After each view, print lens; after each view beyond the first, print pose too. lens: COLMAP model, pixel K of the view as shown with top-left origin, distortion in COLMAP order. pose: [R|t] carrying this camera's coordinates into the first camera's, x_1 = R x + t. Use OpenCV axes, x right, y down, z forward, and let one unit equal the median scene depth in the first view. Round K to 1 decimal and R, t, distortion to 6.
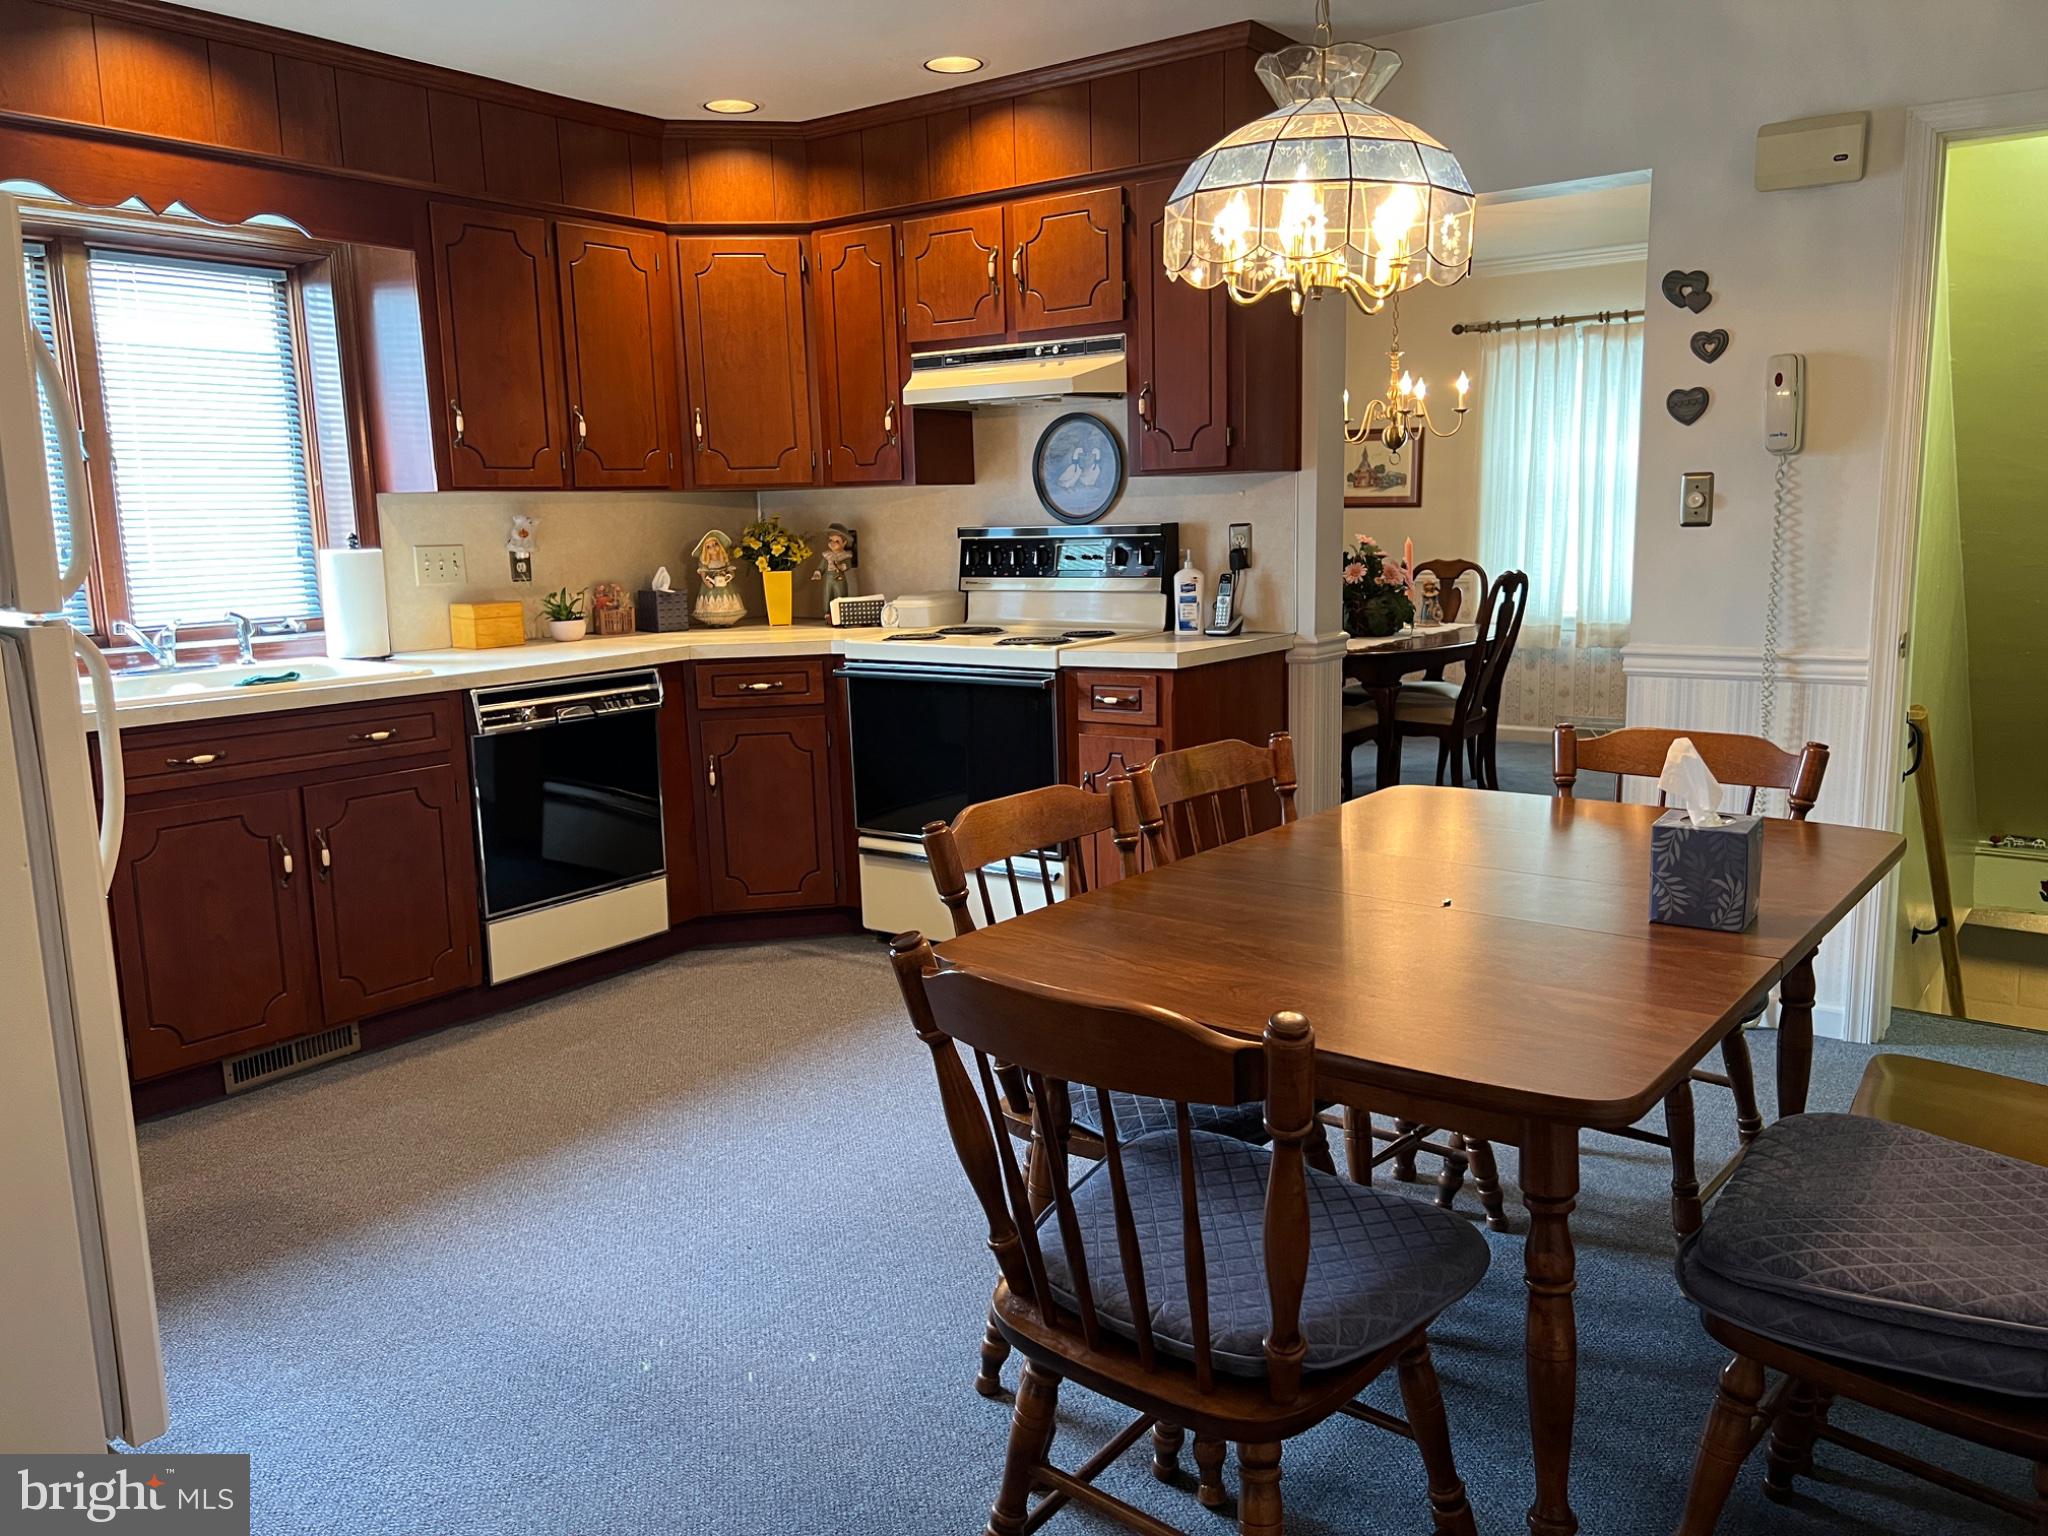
lens RADIAL K [[1536.1, 0, 1036.8], [0, 1536.1, 769.8], [0, 0, 1]] dist [0.042933, -0.043682]
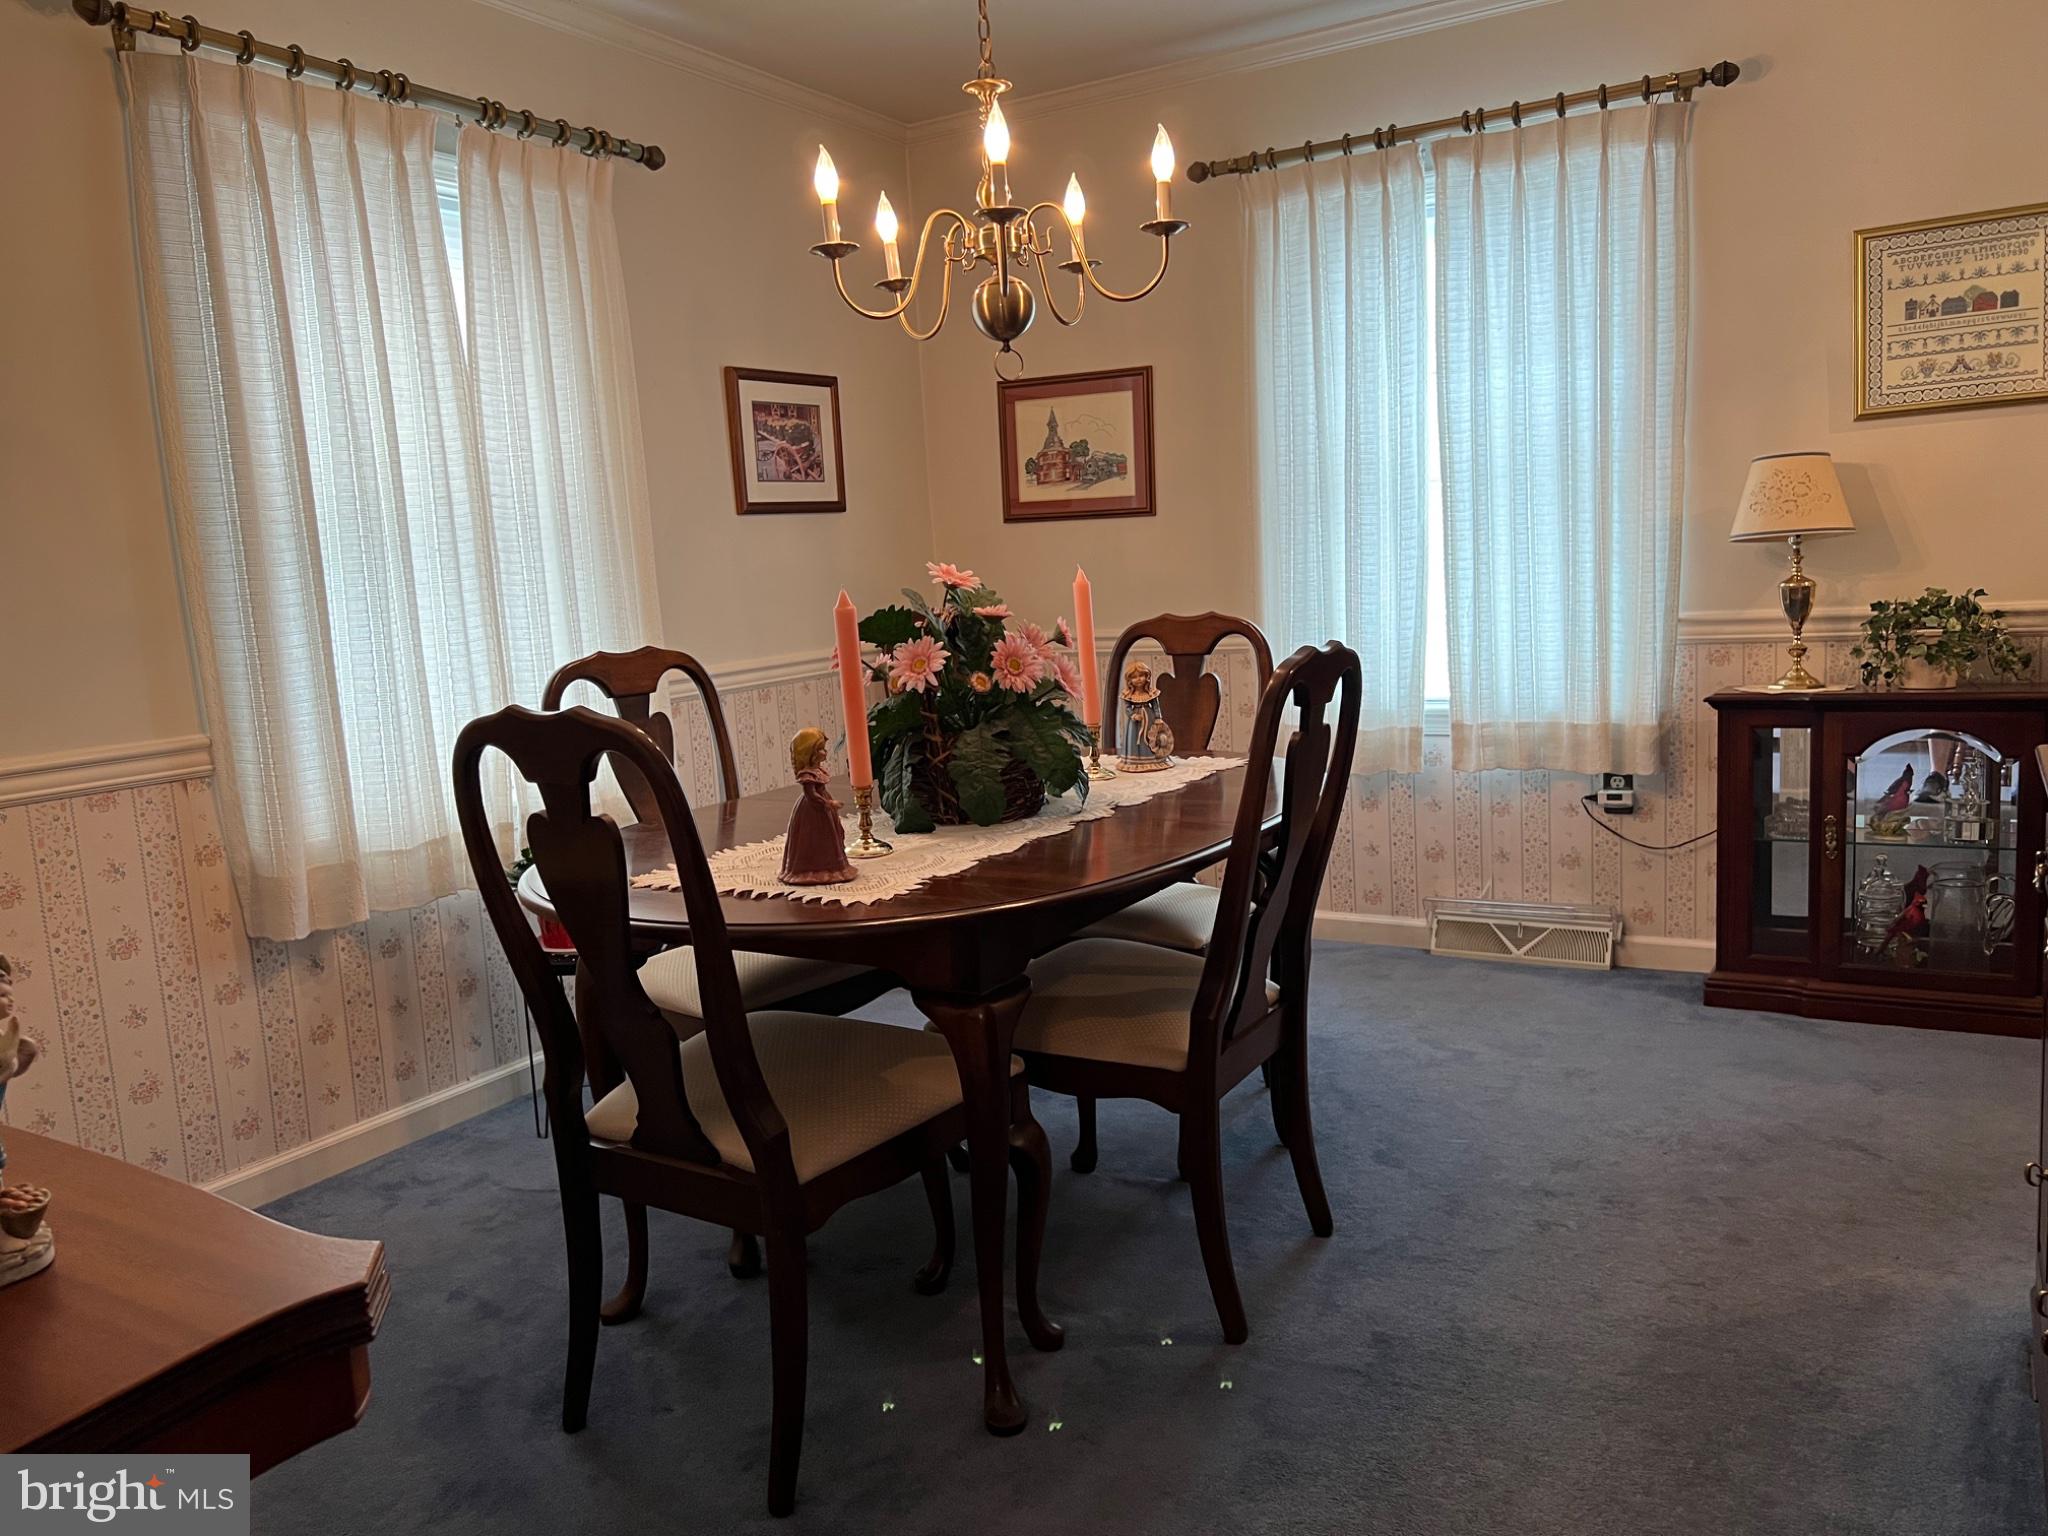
lens RADIAL K [[1536.1, 0, 1024.0], [0, 1536.1, 768.9], [0, 0, 1]] dist [0.042933, -0.043682]
pose [[0.994481, -0.048400, 0.093085, 0.163938], [0.051381, 0.998232, -0.029893, -0.074614], [-0.091474, 0.034511, 0.995209, 0.518089]]
